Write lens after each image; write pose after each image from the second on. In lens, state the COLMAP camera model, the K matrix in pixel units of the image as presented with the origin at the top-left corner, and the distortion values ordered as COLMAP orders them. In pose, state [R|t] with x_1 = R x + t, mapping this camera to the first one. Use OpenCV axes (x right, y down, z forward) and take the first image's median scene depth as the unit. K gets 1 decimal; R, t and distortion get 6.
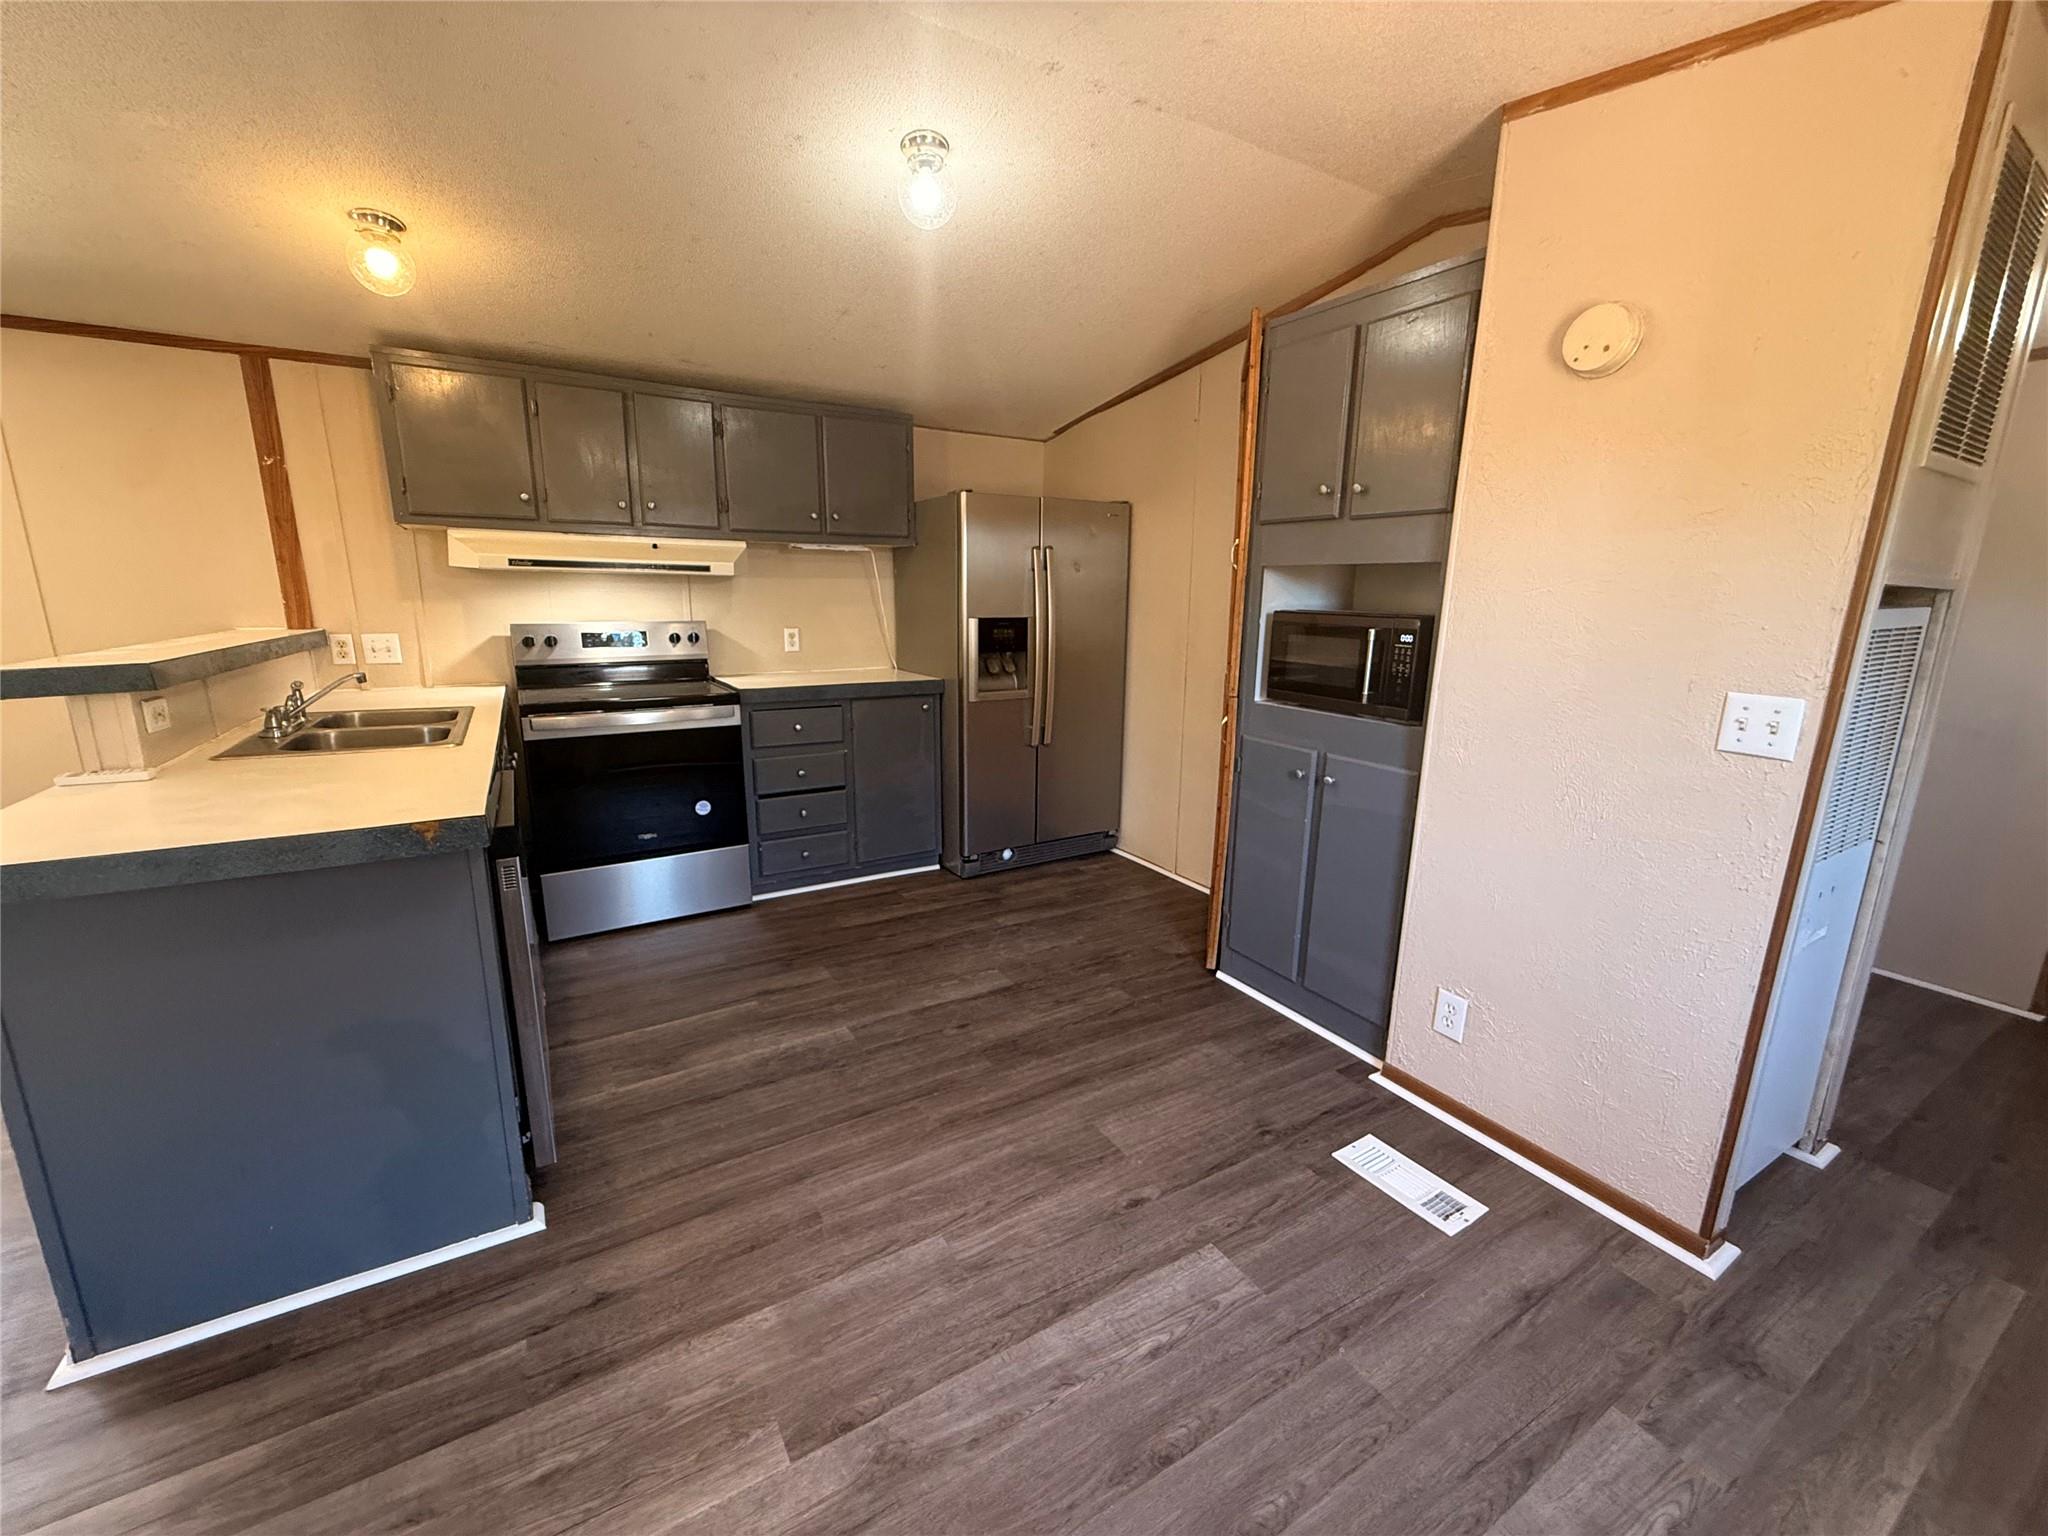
lens RADIAL K [[826.0, 0, 1010.5], [0, 826.0, 769.5], [0, 0, 1]] dist [-0.000618, 0.000277]
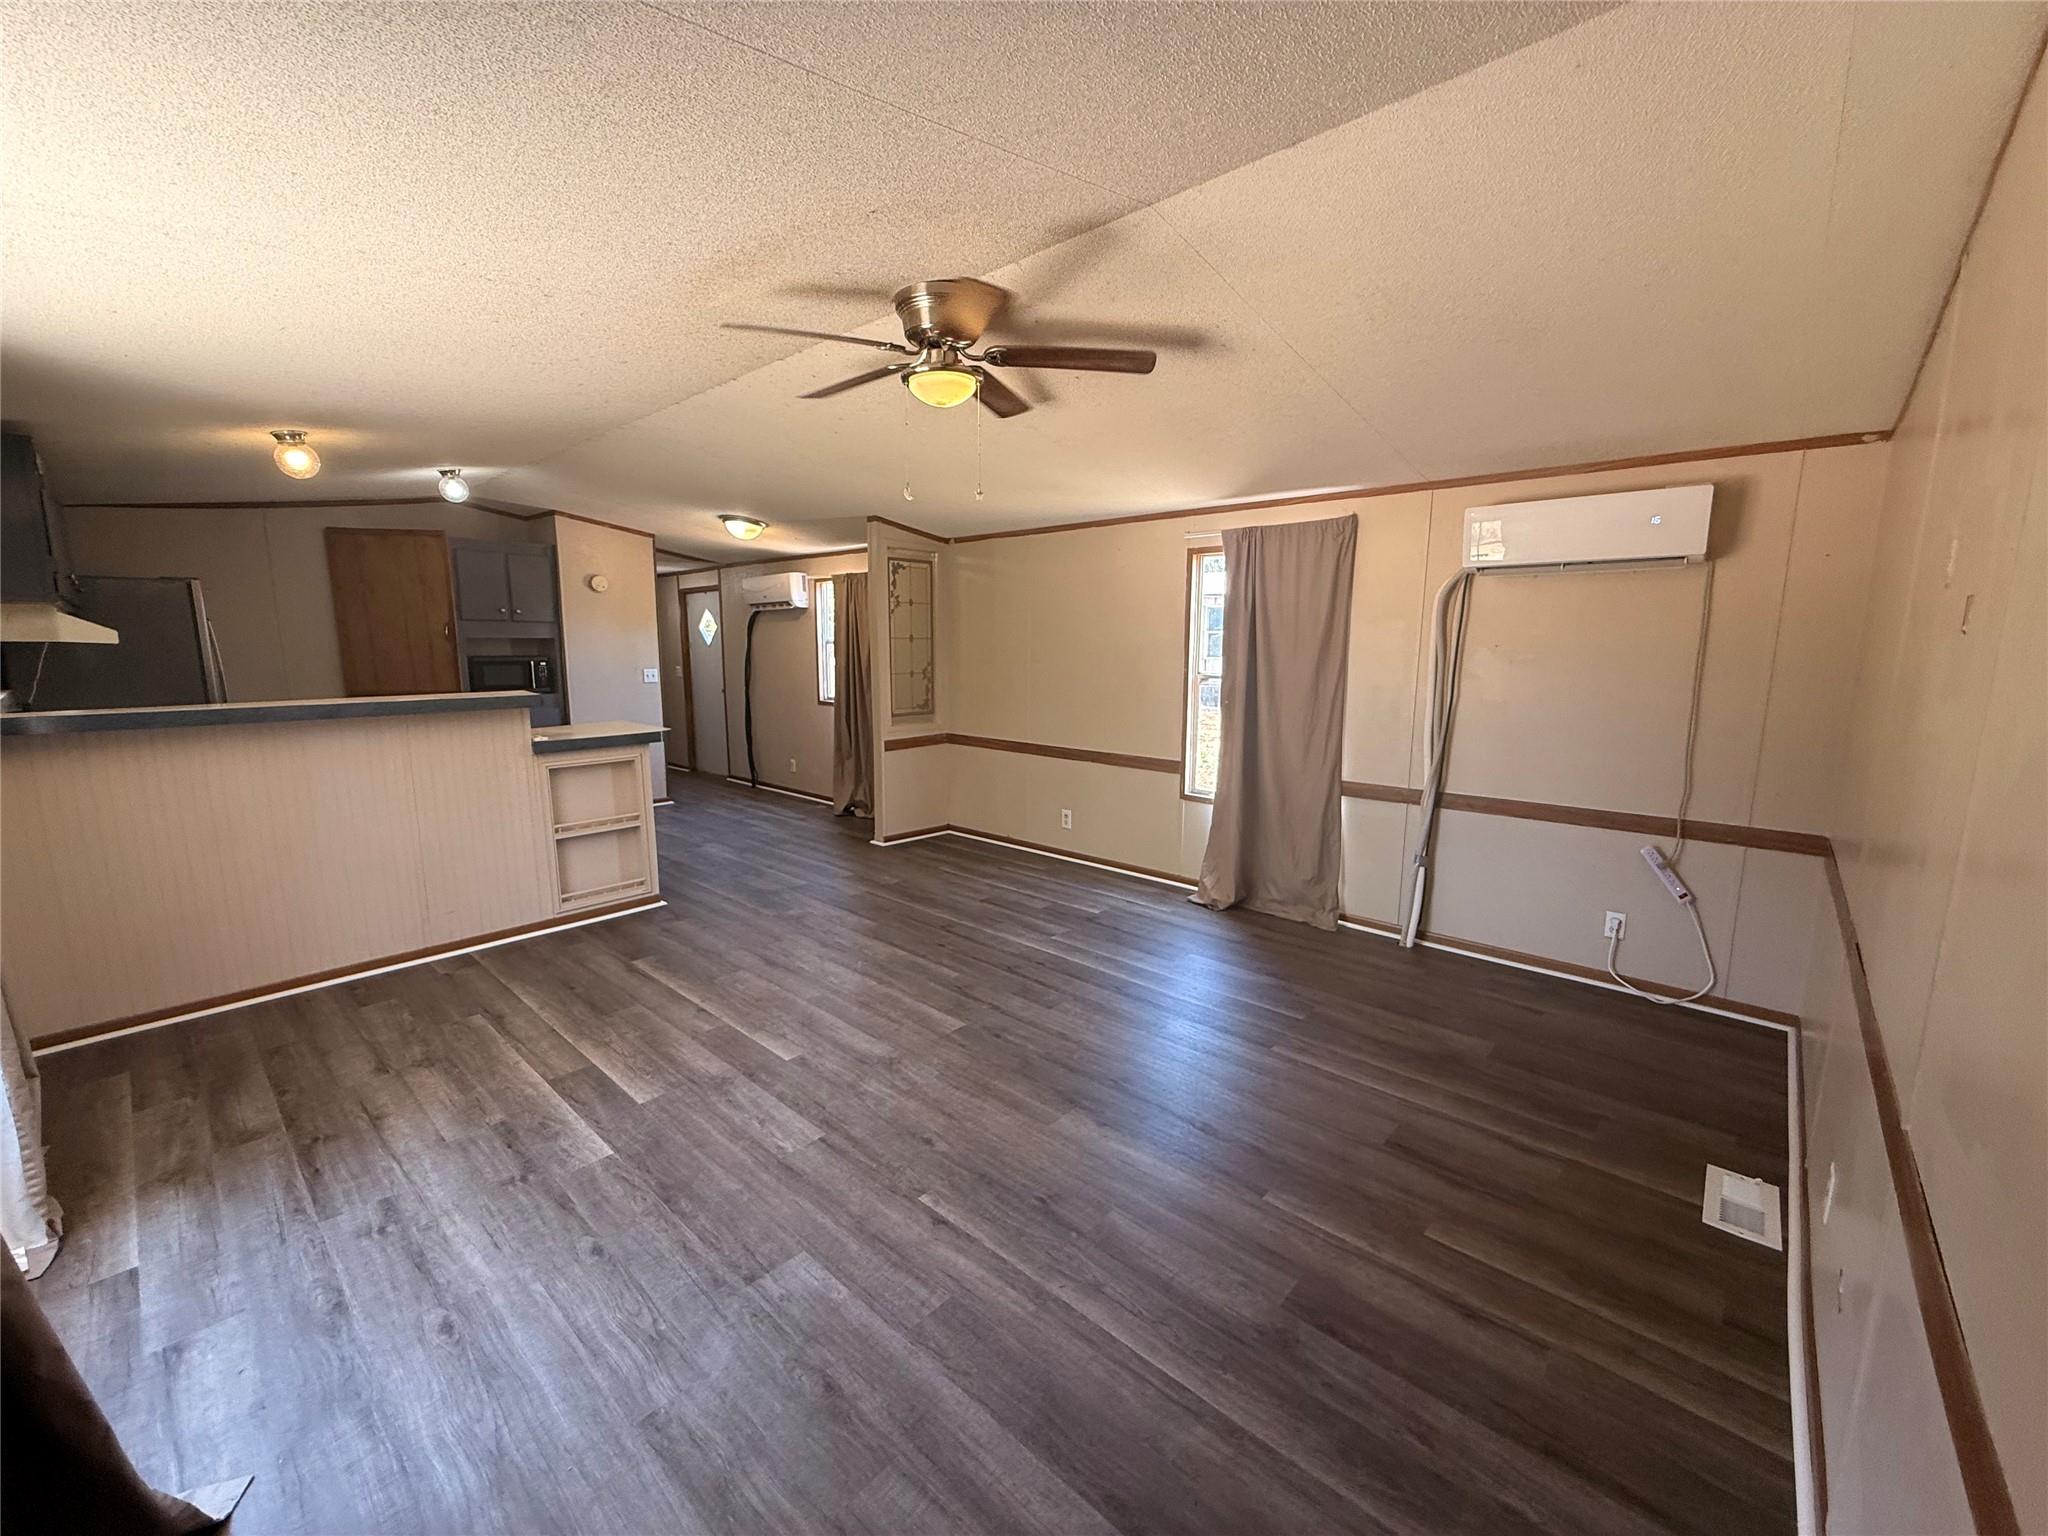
lens RADIAL K [[826.0, 0, 1022.6], [0, 826.0, 775.3], [0, 0, 1]] dist [-0.000618, 0.000277]
pose [[-0.292362, -0.168125, 0.941413, -2.870356], [0.192740, 0.953864, 0.230206, -0.129488], [-0.936683, 0.248752, -0.246469, 0.235780]]
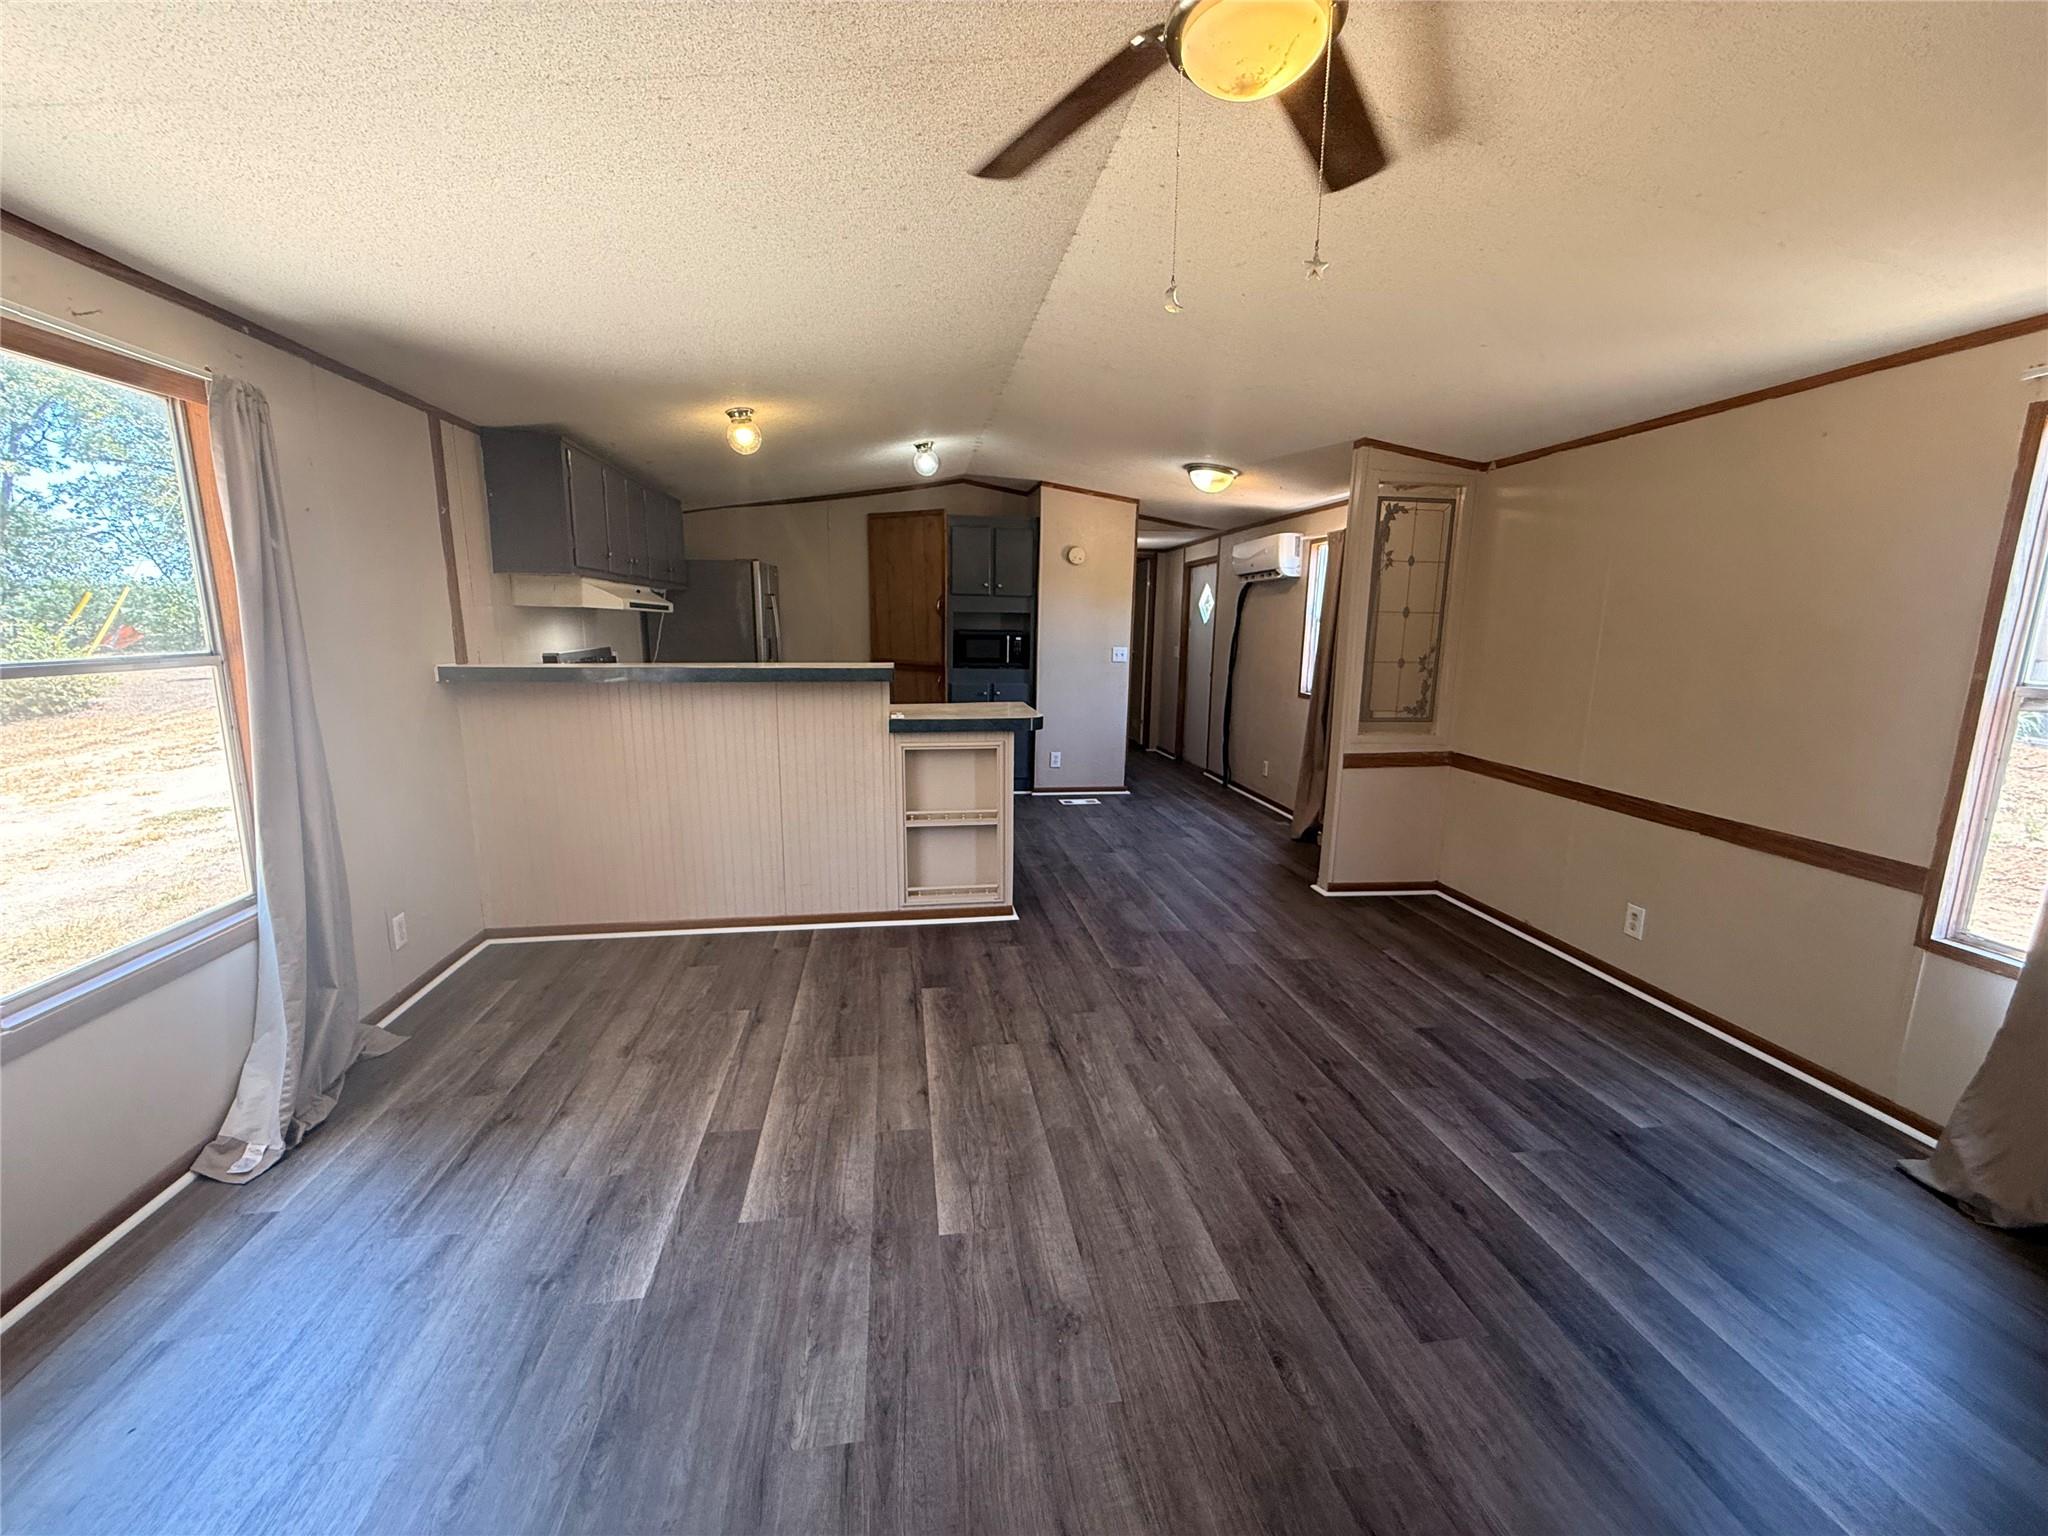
lens RADIAL K [[826.0, 0, 1011.0], [0, 826.0, 772.8], [0, 0, 1]] dist [-0.000618, 0.000277]
pose [[0.383513, -0.176446, 0.906523, -2.280919], [0.185132, 0.976343, 0.111714, -0.026423], [-0.904790, 0.124982, 0.407106, -0.101834]]
